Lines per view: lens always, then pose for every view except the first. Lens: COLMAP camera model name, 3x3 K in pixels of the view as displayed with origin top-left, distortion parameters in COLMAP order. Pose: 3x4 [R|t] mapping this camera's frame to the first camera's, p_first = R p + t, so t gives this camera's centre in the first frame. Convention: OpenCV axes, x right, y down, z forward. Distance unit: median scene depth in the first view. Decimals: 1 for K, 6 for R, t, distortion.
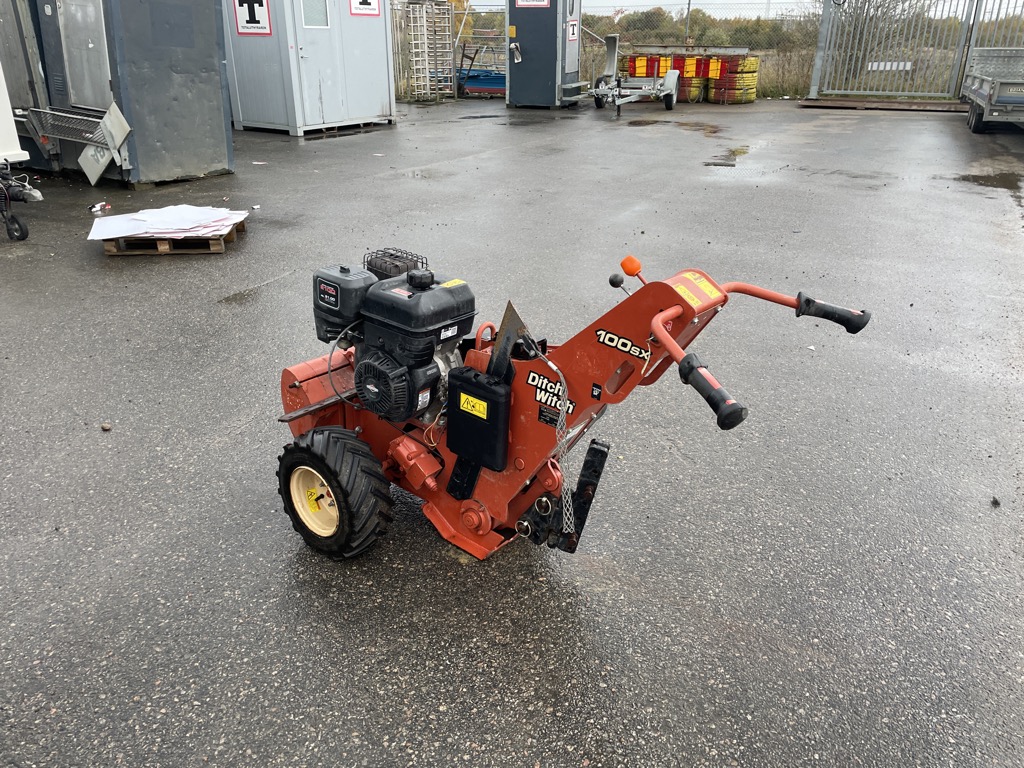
lens RADIAL K [[774.7, 0, 519.3], [0, 774.7, 373.6], [0, 0, 1]] dist [0.087651, -0.111491]
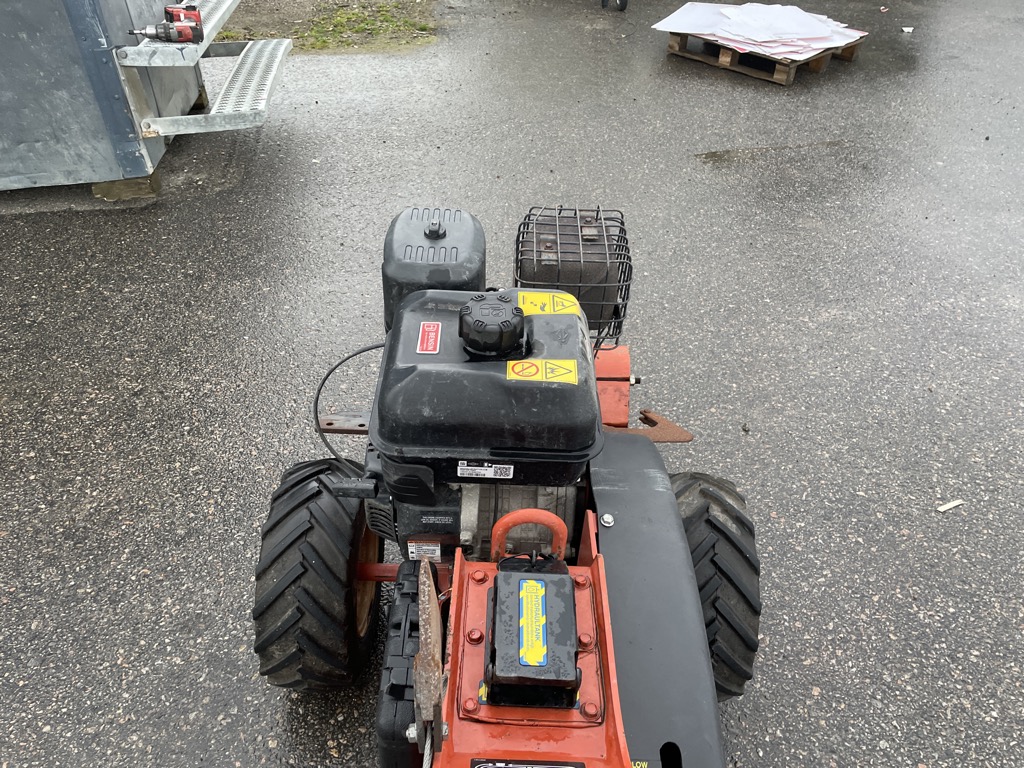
lens RADIAL K [[774.7, 0, 519.6], [0, 774.7, 384.6], [0, 0, 1]] dist [0.087651, -0.111491]
pose [[0.615131, 0.503576, -0.606651, 0.158081], [-0.338158, 0.863592, 0.373975, -0.269698], [0.712224, -0.024900, 0.701511, 0.766294]]
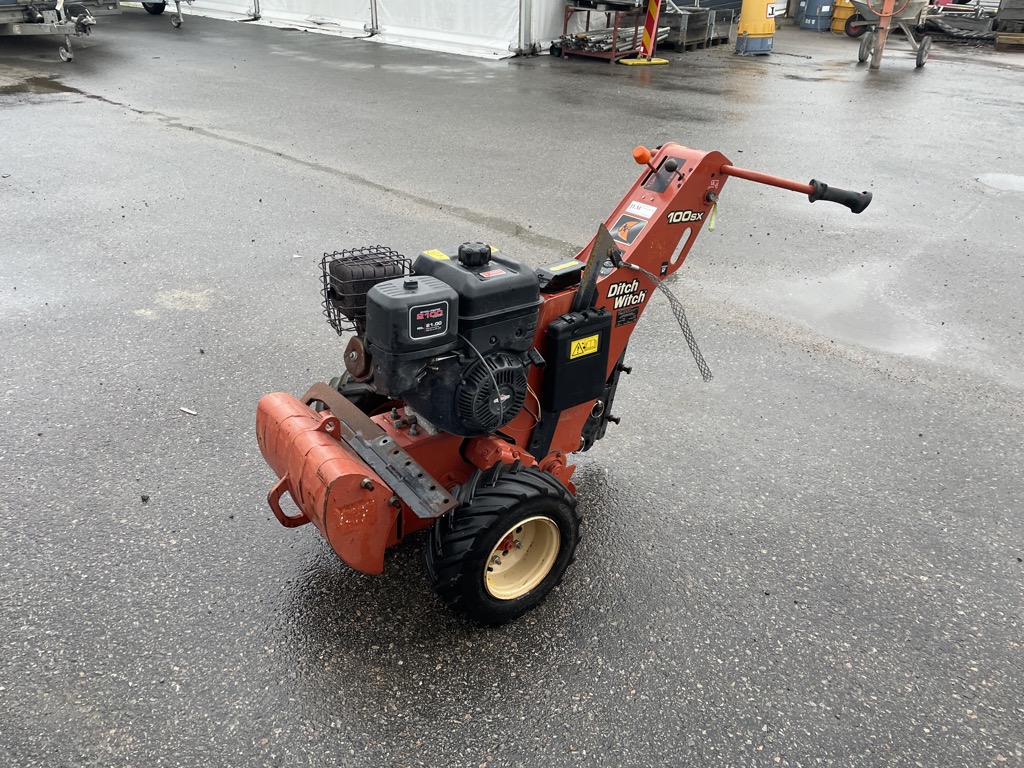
lens RADIAL K [[774.7, 0, 504.3], [0, 774.7, 375.4], [0, 0, 1]] dist [0.087651, -0.111491]
pose [[0.265549, -0.469140, 0.842254, -0.923199], [0.369645, 0.856399, 0.360476, -0.315372], [-0.890419, 0.215611, 0.400831, 0.713985]]
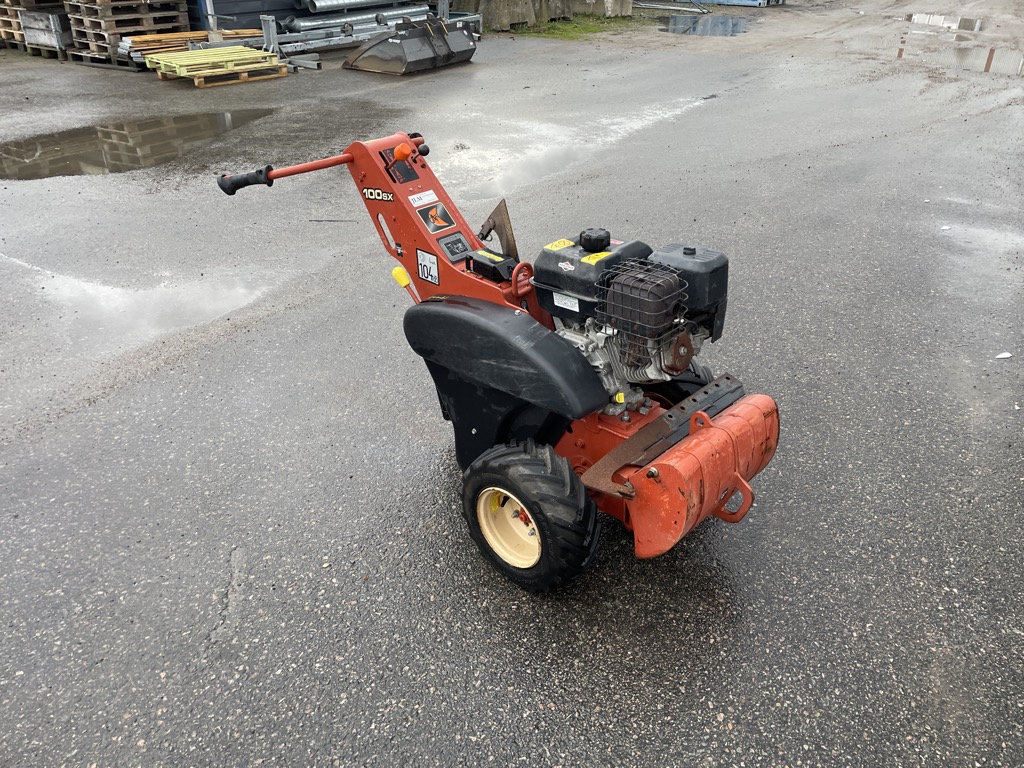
lens RADIAL K [[774.7, 0, 522.8], [0, 774.7, 368.2], [0, 0, 1]] dist [0.087651, -0.111491]
pose [[-0.996627, -0.055544, 0.060414, -0.113722], [0.013493, 0.615231, 0.788231, -0.780346], [-0.080950, 0.786388, -0.612406, 1.772191]]
